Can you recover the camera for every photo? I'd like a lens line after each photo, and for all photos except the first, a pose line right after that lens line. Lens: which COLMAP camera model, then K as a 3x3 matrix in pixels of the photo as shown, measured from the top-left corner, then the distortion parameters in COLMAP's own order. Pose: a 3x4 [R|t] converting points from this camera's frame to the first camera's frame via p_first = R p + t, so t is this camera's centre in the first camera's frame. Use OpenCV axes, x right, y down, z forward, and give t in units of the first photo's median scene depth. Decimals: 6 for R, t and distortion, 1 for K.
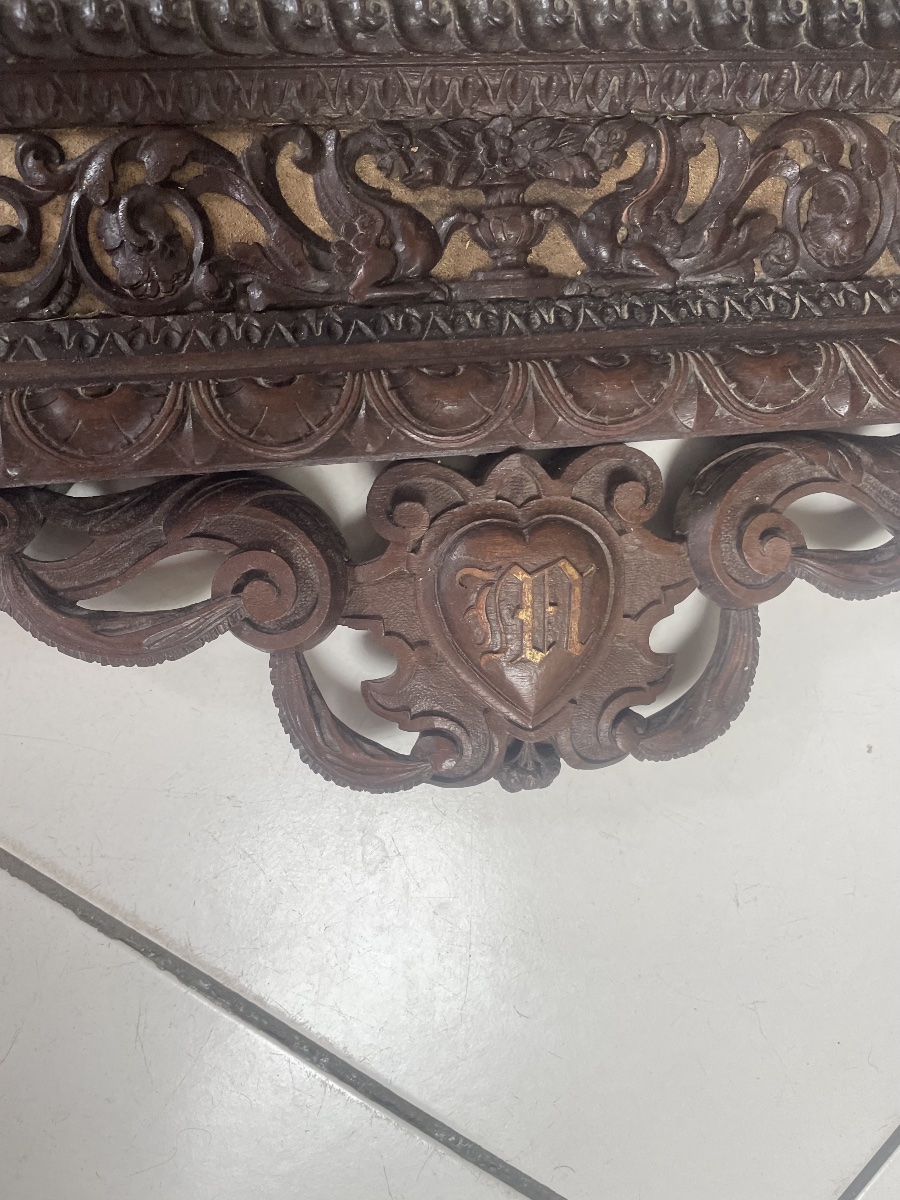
lens RADIAL K [[918.1, 0, 454.2], [0, 918.1, 582.3], [0, 0, 1]] dist [0.065667, -0.086331]
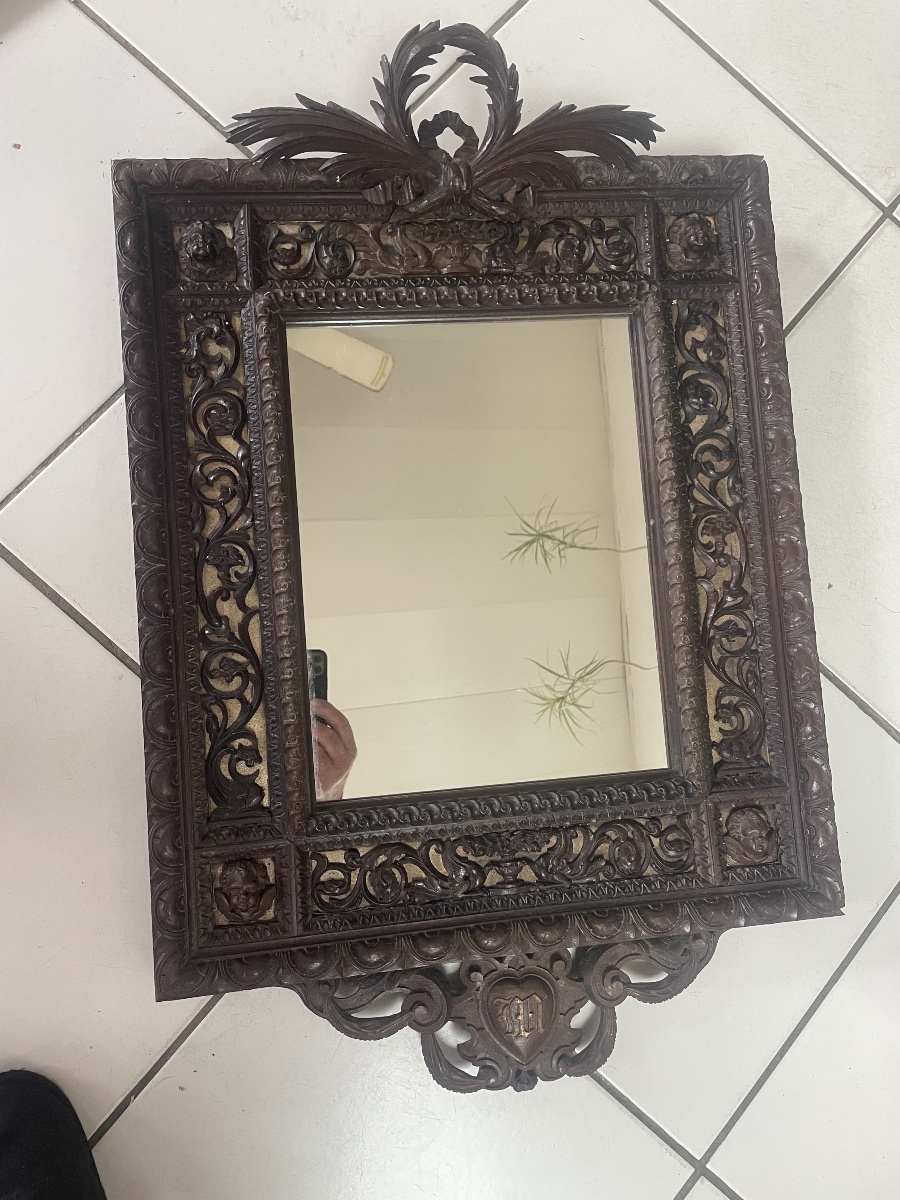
lens RADIAL K [[918.1, 0, 448.7], [0, 918.1, 589.3], [0, 0, 1]] dist [0.065667, -0.086331]
pose [[0.999875, -0.015733, -0.001427, -0.108040], [0.014790, 0.963998, -0.265497, -0.452644], [0.005552, 0.265442, 0.964111, -1.921612]]
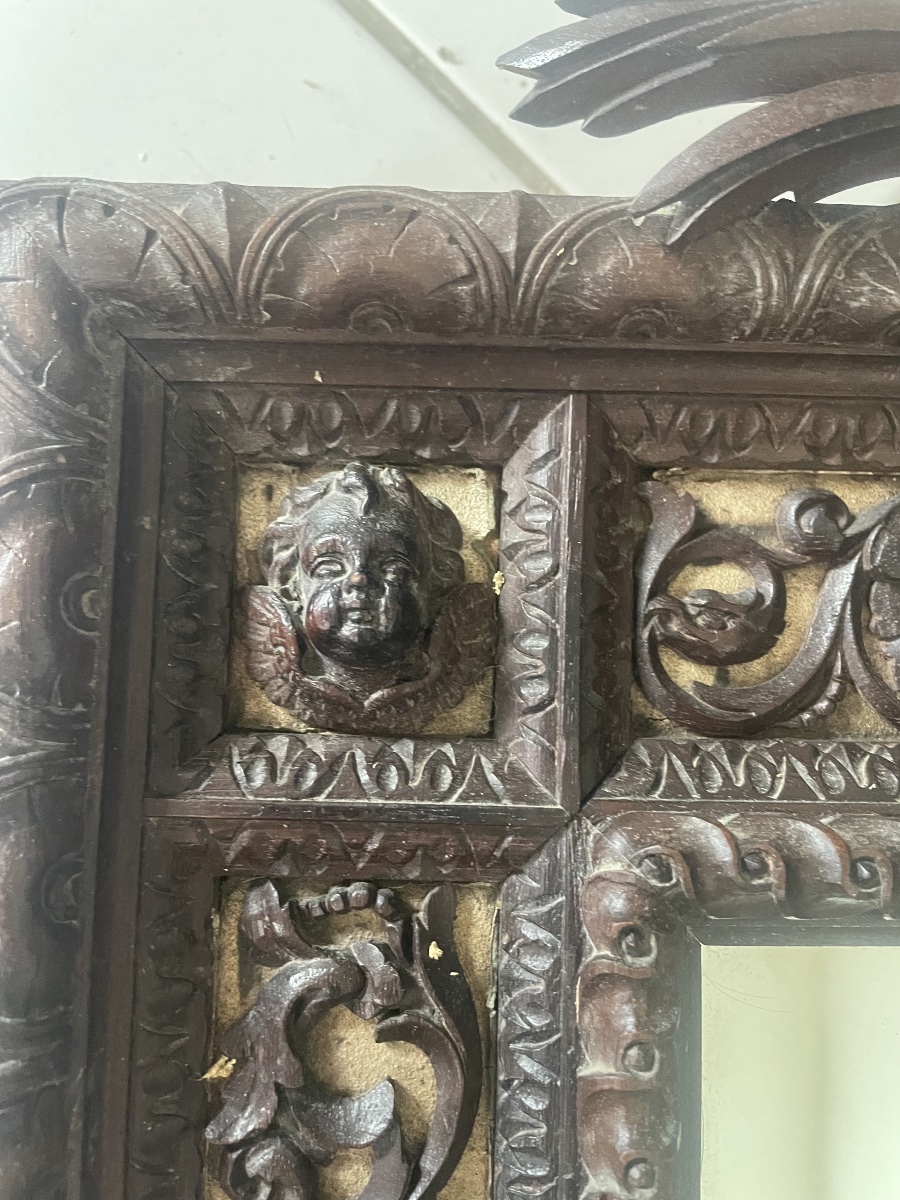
lens RADIAL K [[918.1, 0, 434.3], [0, 918.1, 582.2], [0, 0, 1]] dist [0.065667, -0.086331]
pose [[0.991088, 0.067732, -0.114702, -0.717682], [-0.100312, 0.946050, -0.308101, -2.017738], [0.087646, 0.316862, 0.944414, -0.075014]]
